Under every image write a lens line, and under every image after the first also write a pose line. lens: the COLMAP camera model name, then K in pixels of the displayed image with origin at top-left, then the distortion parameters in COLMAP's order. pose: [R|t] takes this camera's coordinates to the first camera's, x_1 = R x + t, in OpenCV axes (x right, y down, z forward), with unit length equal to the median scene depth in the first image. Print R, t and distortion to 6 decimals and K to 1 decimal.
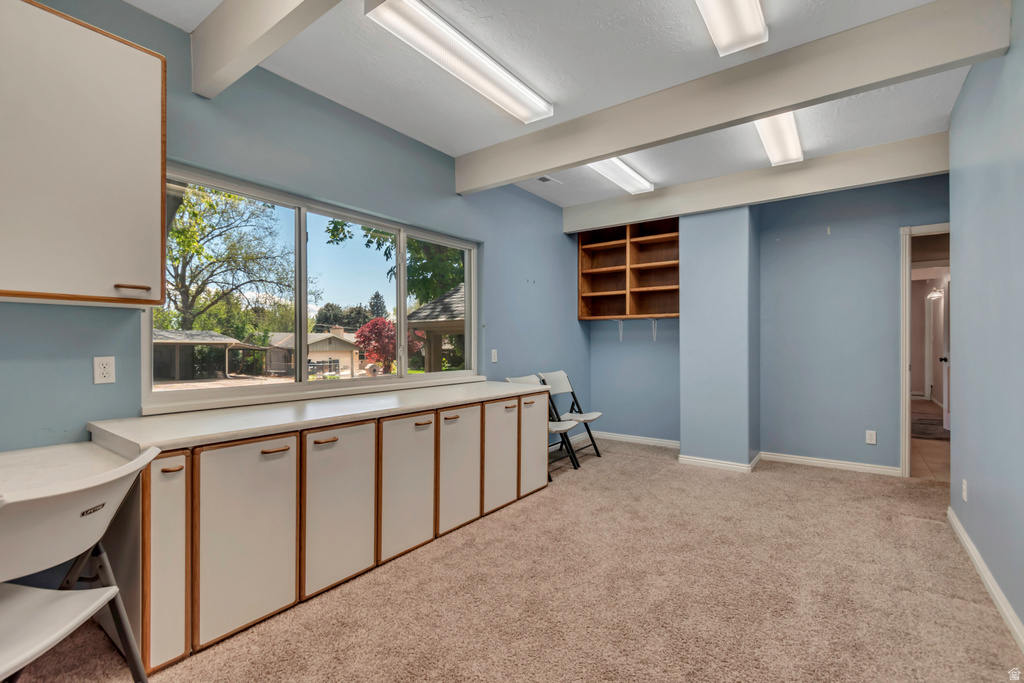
lens RADIAL K [[461.4, 0, 514.5], [0, 461.4, 349.9], [0, 0, 1]] dist [0.010805, -0.000710]
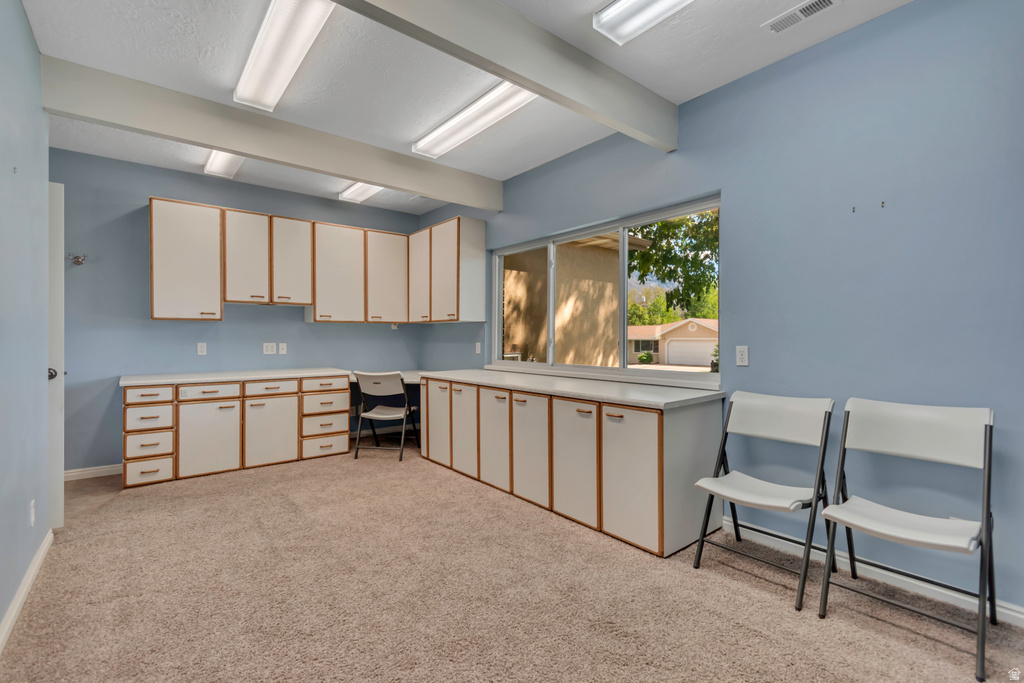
lens RADIAL K [[461.4, 0, 515.5], [0, 461.4, 331.7], [0, 0, 1]] dist [0.010805, -0.000710]
pose [[-0.260392, 0.000918, -0.965503, 0.912021], [-0.001518, 0.999998, 0.001360, -0.026773], [0.965502, 0.001820, -0.260390, 1.182902]]
